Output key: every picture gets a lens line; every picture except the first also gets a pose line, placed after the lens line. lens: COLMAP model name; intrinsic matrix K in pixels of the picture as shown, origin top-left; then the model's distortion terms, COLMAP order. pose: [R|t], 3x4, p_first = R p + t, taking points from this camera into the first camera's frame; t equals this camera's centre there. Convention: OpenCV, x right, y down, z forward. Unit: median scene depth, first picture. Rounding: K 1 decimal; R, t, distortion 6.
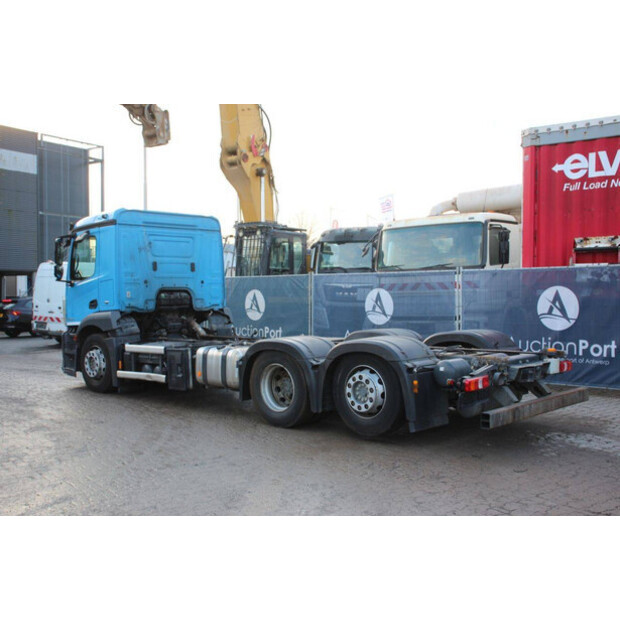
lens RADIAL K [[730.7, 0, 310.0], [0, 730.7, 310.0], [0, 0, 1]] dist [0.002014, 0.016254]
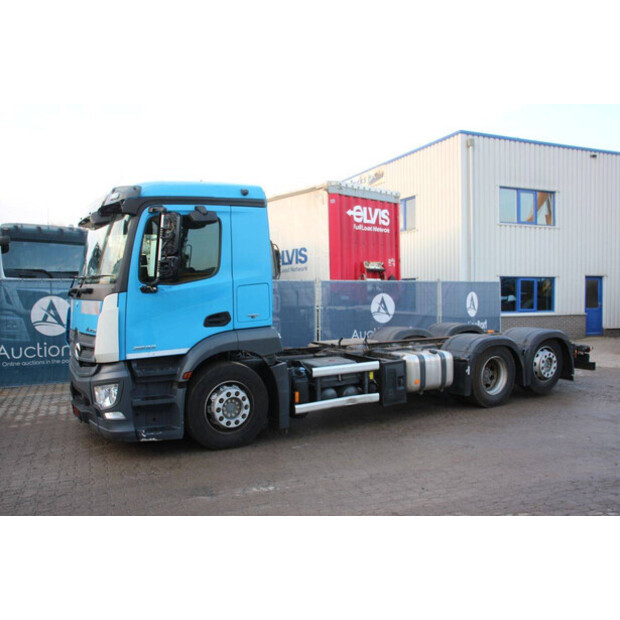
lens RADIAL K [[568.9, 0, 310.0], [0, 568.9, 310.0], [0, 0, 1]] dist [-0.110825, 0.004156]
pose [[0.244468, -0.026590, 0.969293, -0.781465], [0.026905, 0.999425, 0.020631, -0.025154], [-0.969284, 0.021035, 0.245042, 0.800761]]
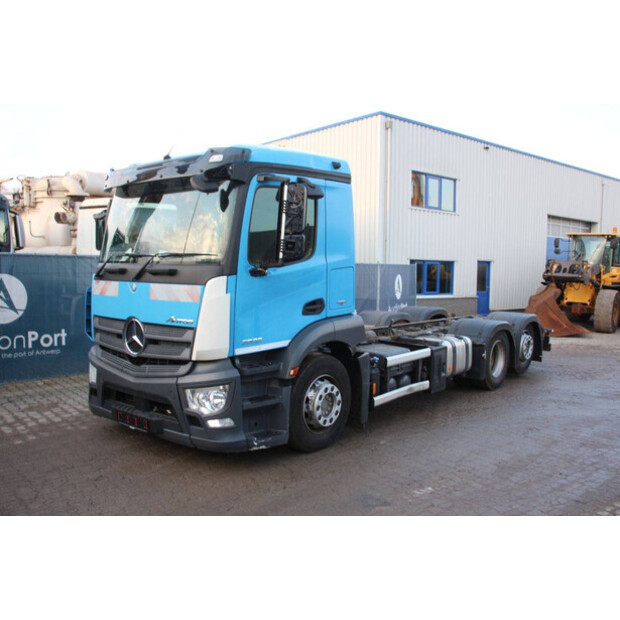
lens RADIAL K [[587.8, 0, 310.0], [0, 587.8, 310.0], [0, 0, 1]] dist [-0.113643, -0.002694]
pose [[-0.062508, -0.061639, 0.996139, -0.776167], [0.010884, 0.997990, 0.062437, -0.035449], [-0.997985, 0.014745, -0.061712, 1.042718]]
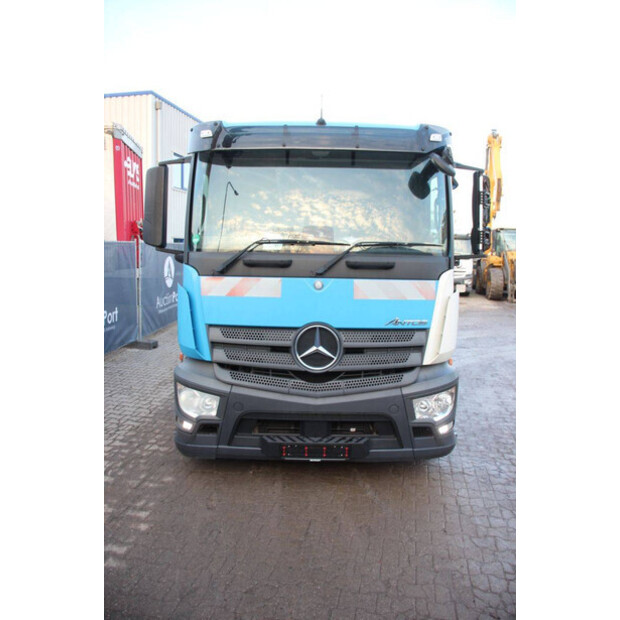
lens RADIAL K [[510.0, 0, 310.0], [0, 510.0, 310.0], [0, 0, 1]] dist [-0.176690, 0.159196]
pose [[-0.678660, -0.091547, 0.728725, -0.536297], [0.010702, 0.990863, 0.134445, -0.052714], [-0.734375, 0.099041, -0.671479, 1.365625]]
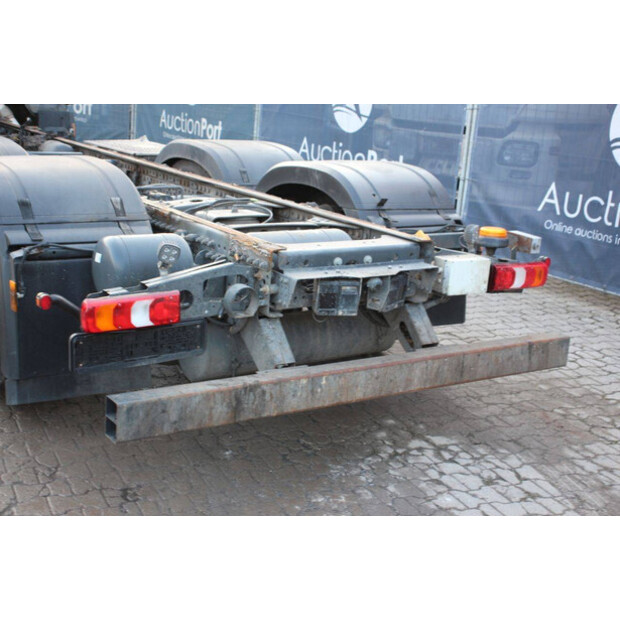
lens RADIAL K [[985.5, 0, 310.0], [0, 985.5, 310.0], [0, 0, 1]] dist [0.146598, 0.136812]
pose [[0.972938, 0.127249, -0.192870, 0.252225], [-0.083692, 0.972091, 0.219170, -0.011226], [0.215376, -0.197097, 0.956434, 0.327048]]
